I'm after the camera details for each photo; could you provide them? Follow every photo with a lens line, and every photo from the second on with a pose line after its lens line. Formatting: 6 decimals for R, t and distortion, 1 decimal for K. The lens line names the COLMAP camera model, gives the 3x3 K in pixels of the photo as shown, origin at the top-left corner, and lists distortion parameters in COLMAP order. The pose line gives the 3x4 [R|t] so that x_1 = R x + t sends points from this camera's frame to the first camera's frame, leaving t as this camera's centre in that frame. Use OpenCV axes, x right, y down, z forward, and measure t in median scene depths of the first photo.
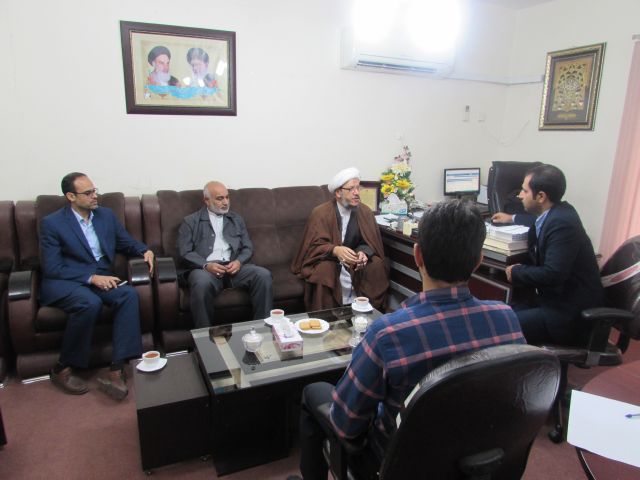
lens RADIAL K [[460.5, 0, 320.0], [0, 460.5, 240.0], [0, 0, 1]] dist [-0.023664, 0.003850]
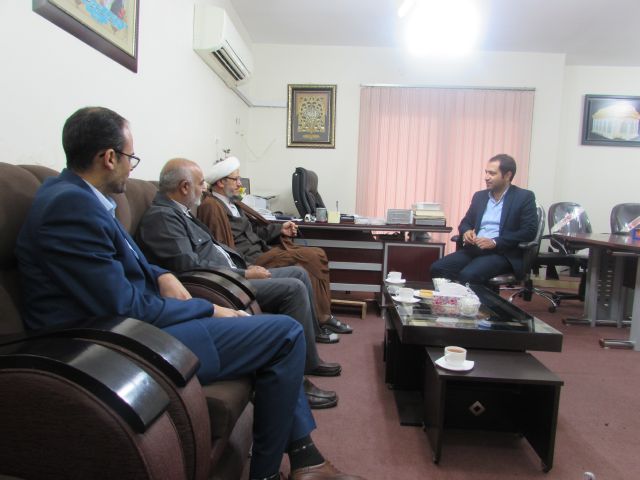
lens RADIAL K [[458.0, 0, 320.0], [0, 458.0, 240.0], [0, 0, 1]] dist [-0.020760, 0.003168]
pose [[0.465187, -0.079127, 0.881669, -0.722663], [0.180876, 0.983480, -0.007170, 0.026847], [-0.866536, 0.162808, 0.471814, 0.535887]]
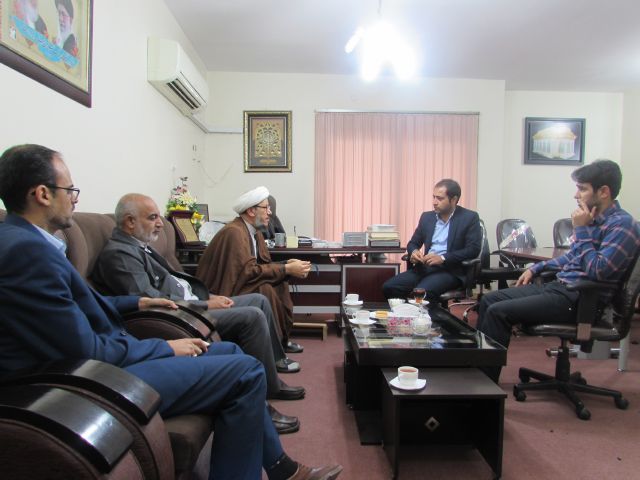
lens RADIAL K [[458.0, 0, 320.0], [0, 458.0, 240.0], [0, 0, 1]] dist [-0.020760, 0.003168]
pose [[0.387532, -0.057064, 0.920089, -0.739529], [0.215783, 0.975969, -0.030356, 0.016425], [-0.896246, 0.210303, 0.390532, 0.517327]]
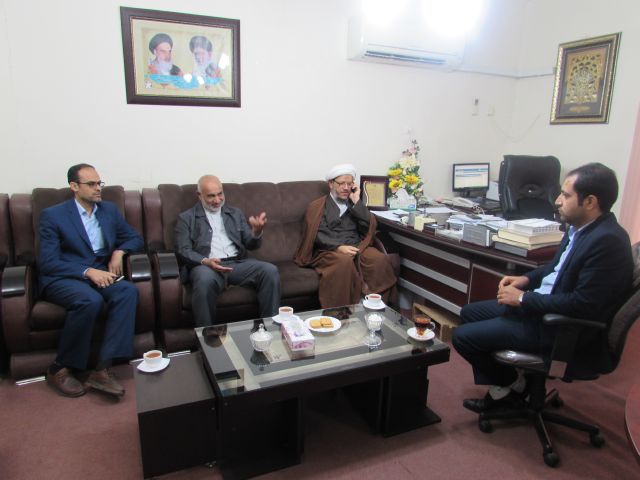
lens RADIAL K [[458.0, 0, 320.0], [0, 458.0, 240.0], [0, 0, 1]] dist [-0.020760, 0.003168]
pose [[0.999996, 0.000022, 0.002680, -0.019026], [-0.000017, 0.999998, -0.001893, 0.011666], [-0.002680, 0.001892, 0.999995, 0.042479]]
